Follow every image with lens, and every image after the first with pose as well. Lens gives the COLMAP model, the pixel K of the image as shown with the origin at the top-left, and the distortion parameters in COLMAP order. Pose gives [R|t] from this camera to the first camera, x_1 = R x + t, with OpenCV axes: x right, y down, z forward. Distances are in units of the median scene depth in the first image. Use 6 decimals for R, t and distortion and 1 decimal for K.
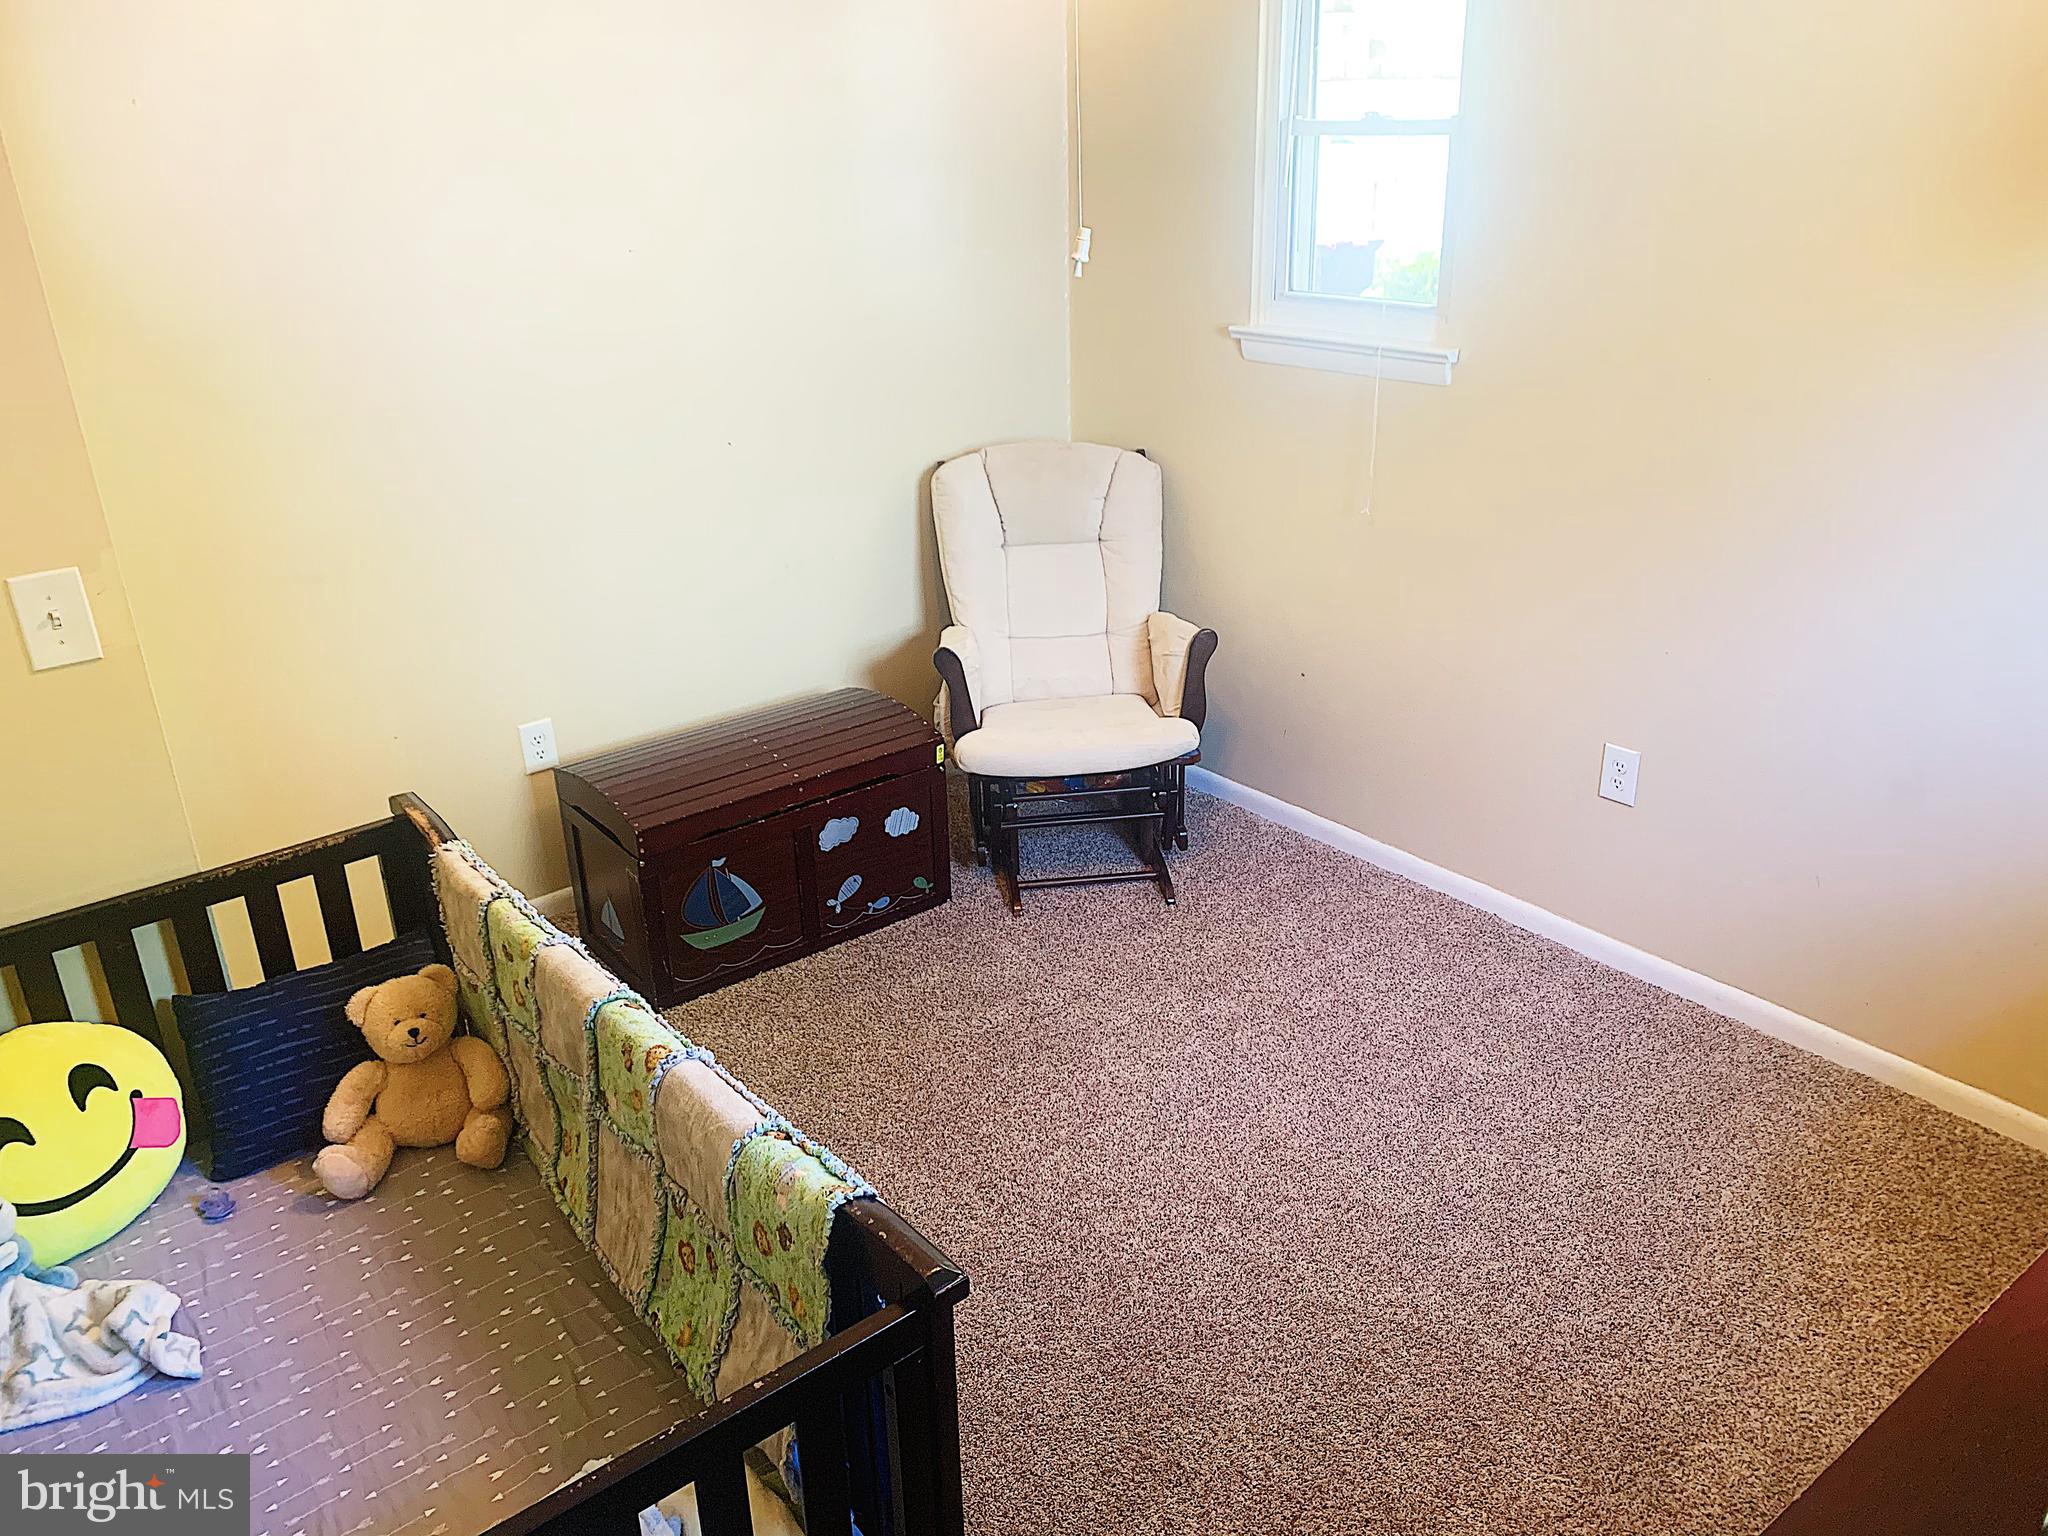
lens RADIAL K [[1566.6, 0, 1018.1], [0, 1566.6, 771.8], [0, 0, 1]] dist [0.043792, -0.042555]
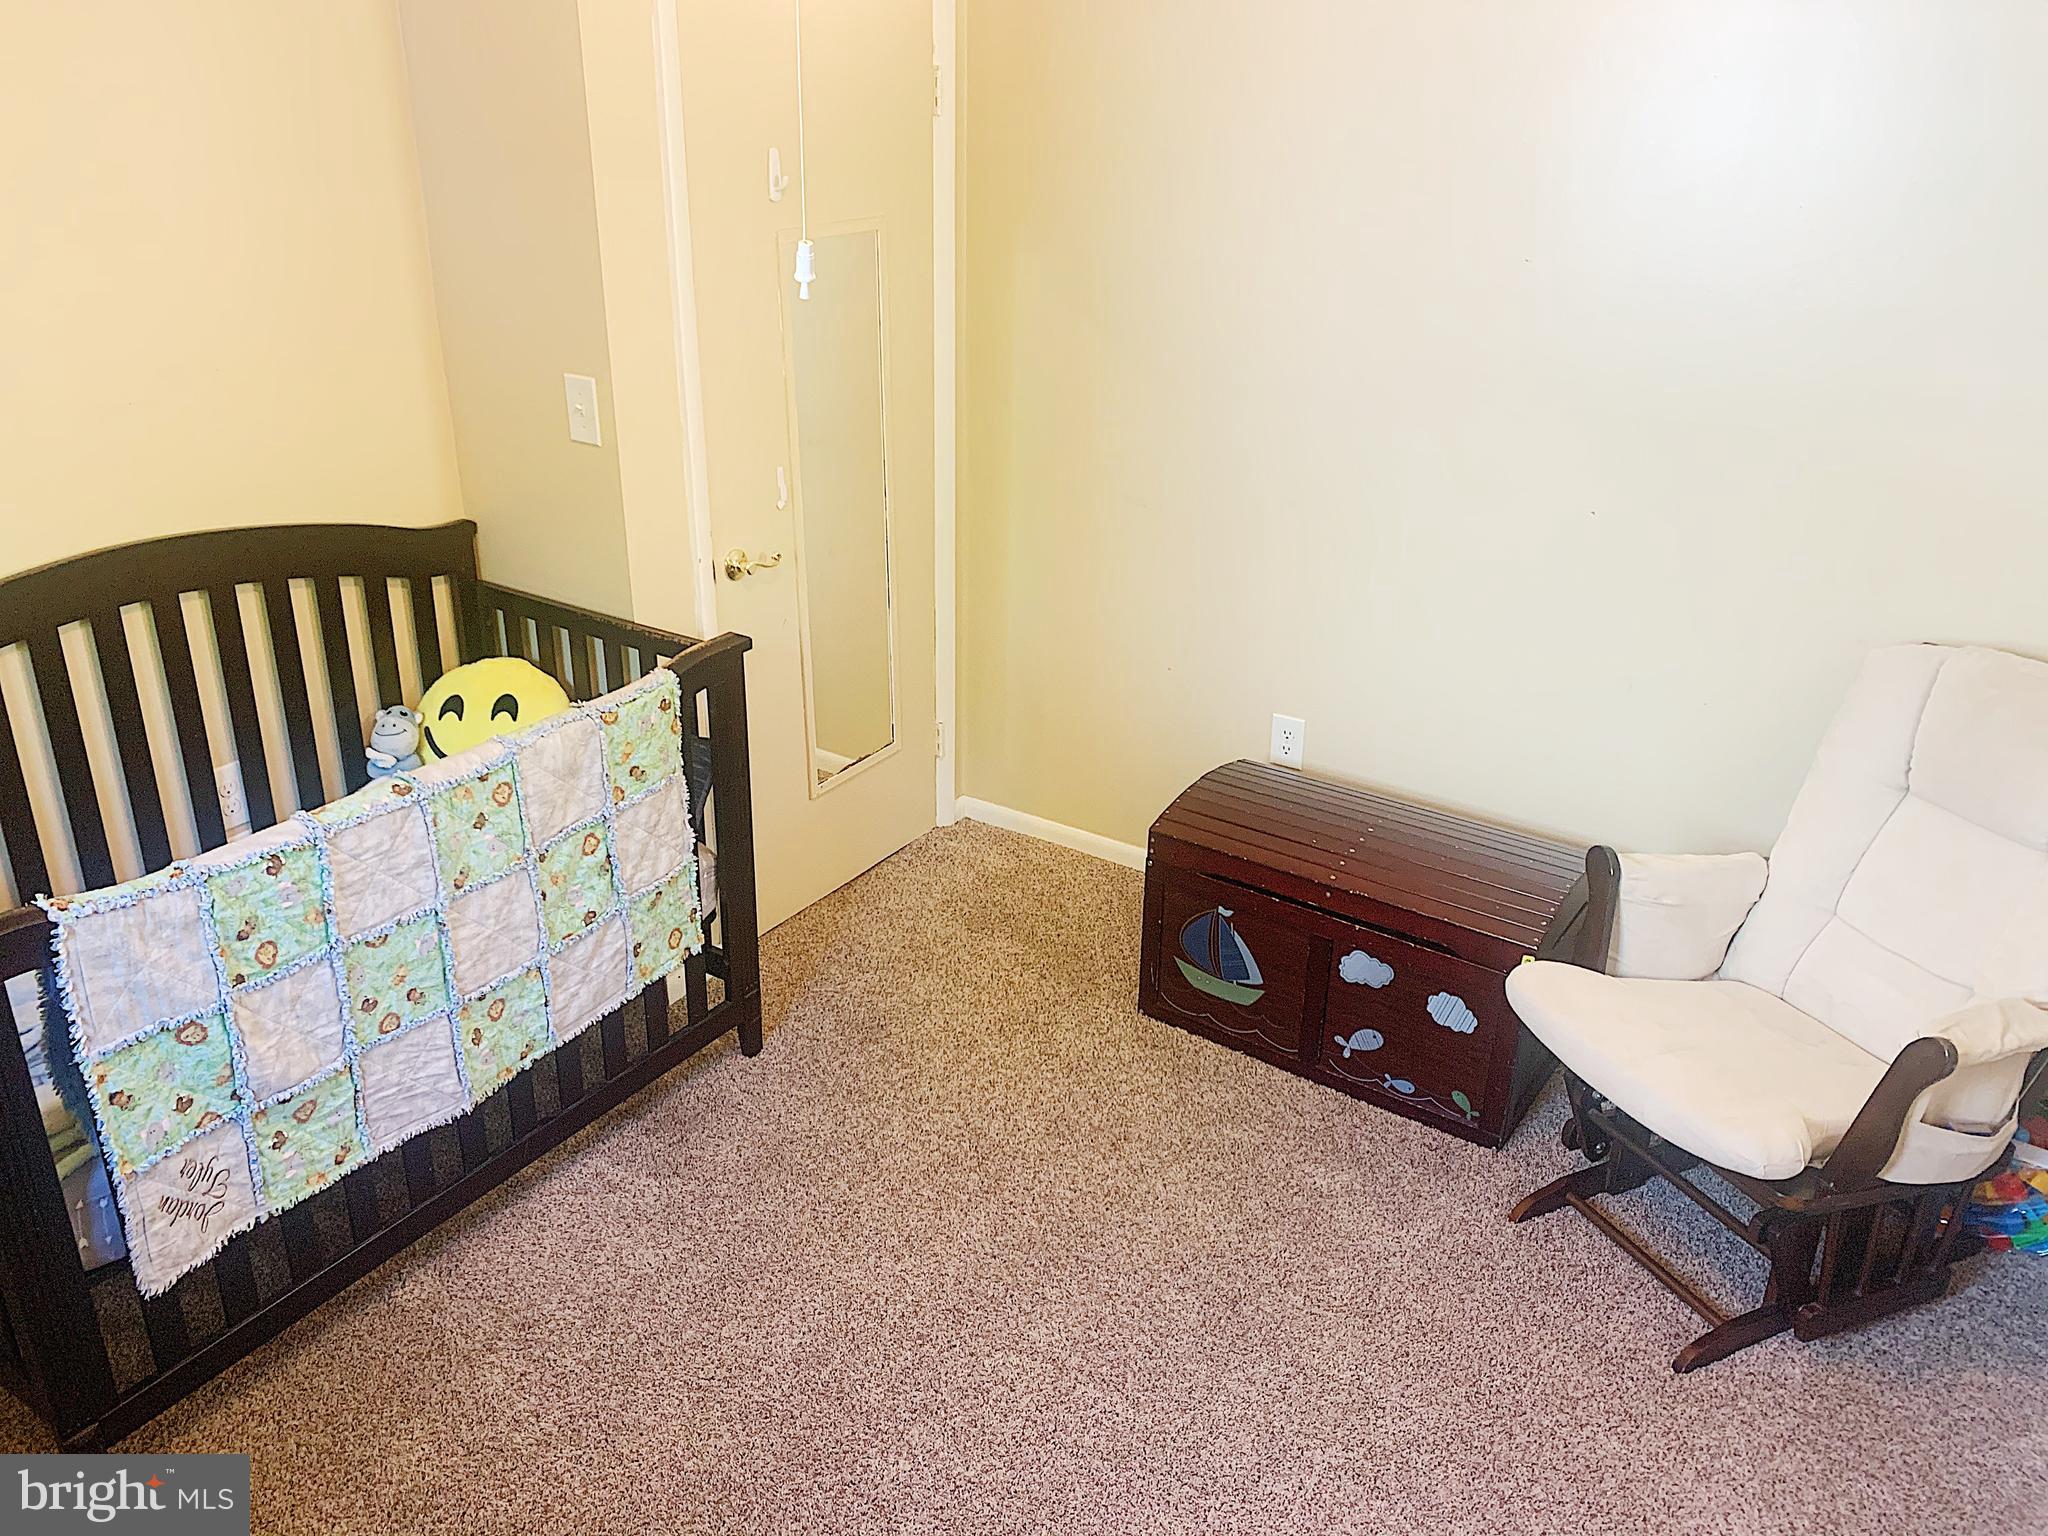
lens RADIAL K [[1566.6, 0, 1021.0], [0, 1566.6, 759.9], [0, 0, 1]] dist [0.043792, -0.042555]
pose [[0.295922, 0.412417, -0.861593, 0.495774], [-0.404956, 0.871089, 0.277876, -0.212962], [0.865125, 0.266678, 0.424785, 0.456563]]
